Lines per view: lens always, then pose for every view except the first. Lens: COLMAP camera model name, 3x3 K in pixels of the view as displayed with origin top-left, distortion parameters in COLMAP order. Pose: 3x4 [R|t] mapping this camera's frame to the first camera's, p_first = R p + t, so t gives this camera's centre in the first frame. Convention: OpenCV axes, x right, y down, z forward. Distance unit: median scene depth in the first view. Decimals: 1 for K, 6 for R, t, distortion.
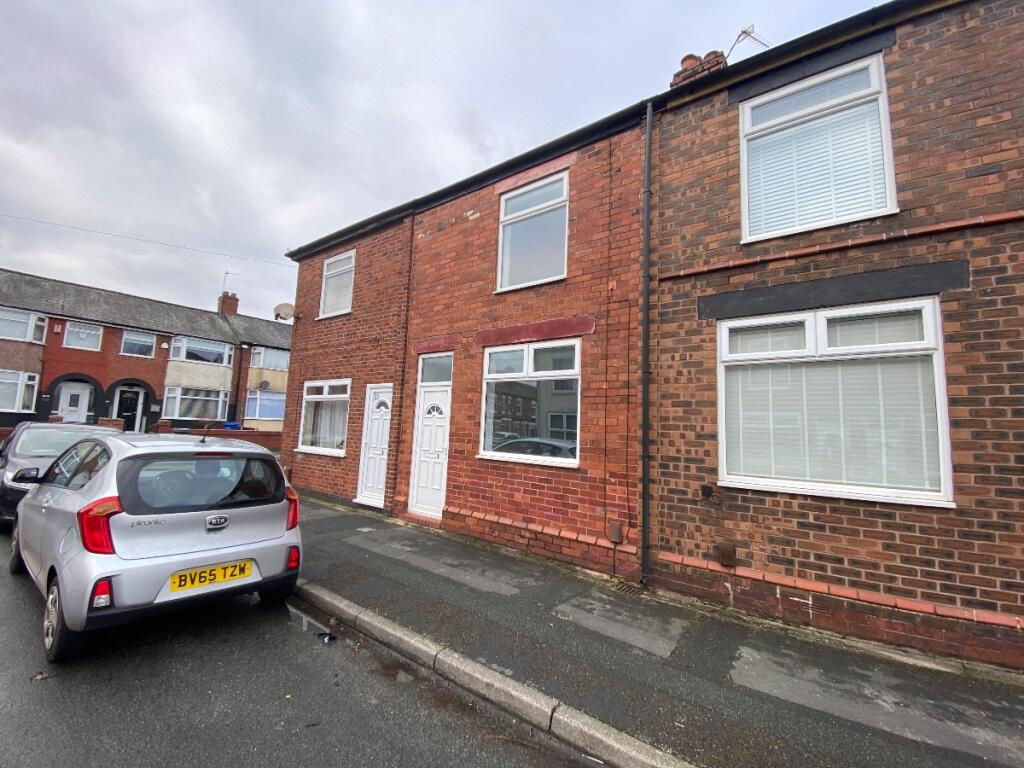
lens RADIAL K [[419.9, 0, 424.6], [0, 419.9, 384.3], [0, 0, 1]] dist [-0.003639, -0.007819]
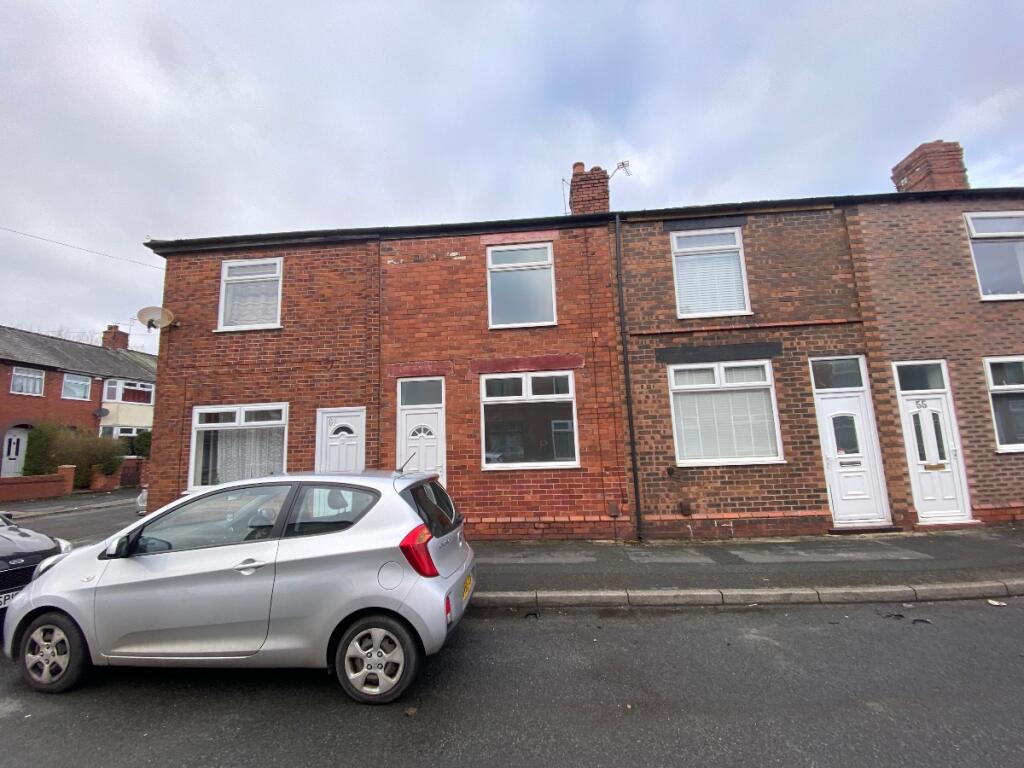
lens RADIAL K [[419.9, 0, 509.1], [0, 419.9, 385.8], [0, 0, 1]] dist [-0.003639, -0.007819]
pose [[0.838824, 0.003833, 0.544389, -0.617702], [0.017449, 0.999272, -0.033922, -0.023460], [-0.544123, 0.037953, 0.838147, -0.016715]]
